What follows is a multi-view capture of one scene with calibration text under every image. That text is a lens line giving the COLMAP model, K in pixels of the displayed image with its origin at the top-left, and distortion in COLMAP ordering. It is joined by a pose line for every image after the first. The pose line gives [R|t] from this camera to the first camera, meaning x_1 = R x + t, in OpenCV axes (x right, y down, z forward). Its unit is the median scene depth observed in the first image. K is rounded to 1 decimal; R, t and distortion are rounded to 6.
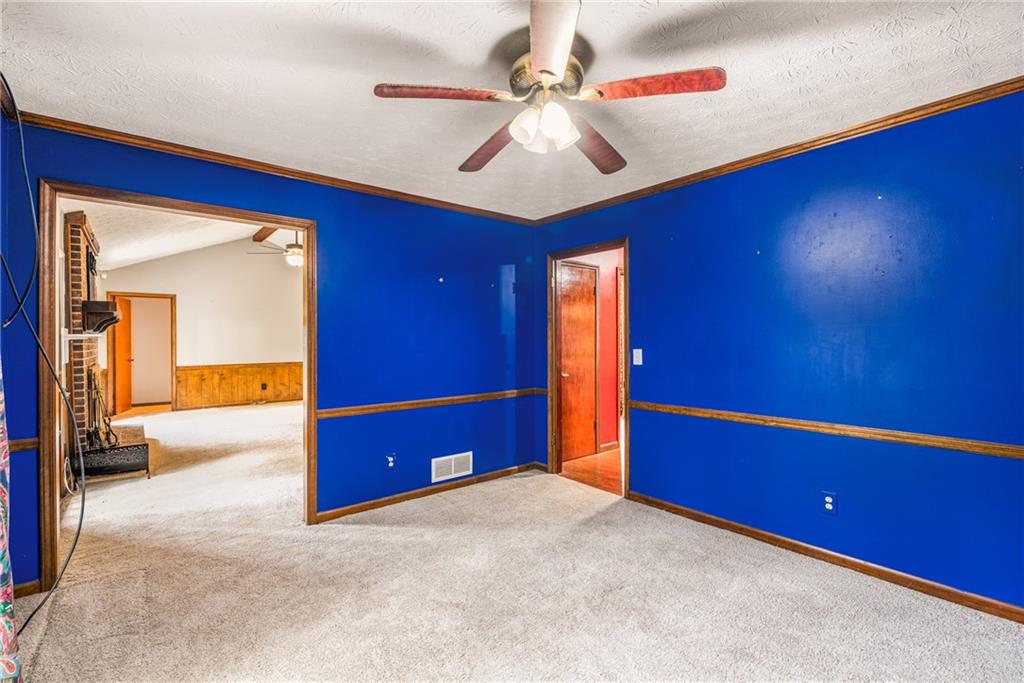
lens RADIAL K [[464.0, 0, 512.0], [0, 464.0, 341.5], [0, 0, 1]] dist [-0.002078, -0.000121]
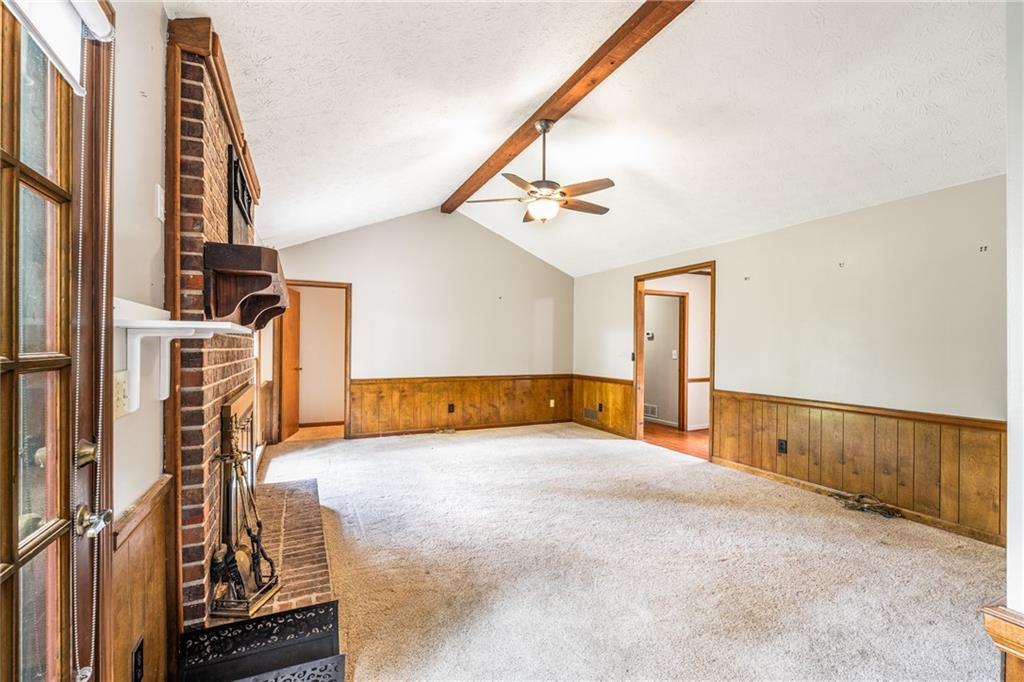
lens RADIAL K [[464.0, 0, 512.0], [0, 464.0, 341.0], [0, 0, 1]] dist [-0.002078, -0.000121]
pose [[0.967590, 0.006912, -0.252432, -0.480284], [-0.011109, 0.999823, -0.015203, 0.000466], [0.252282, 0.017514, 0.967495, 0.575572]]
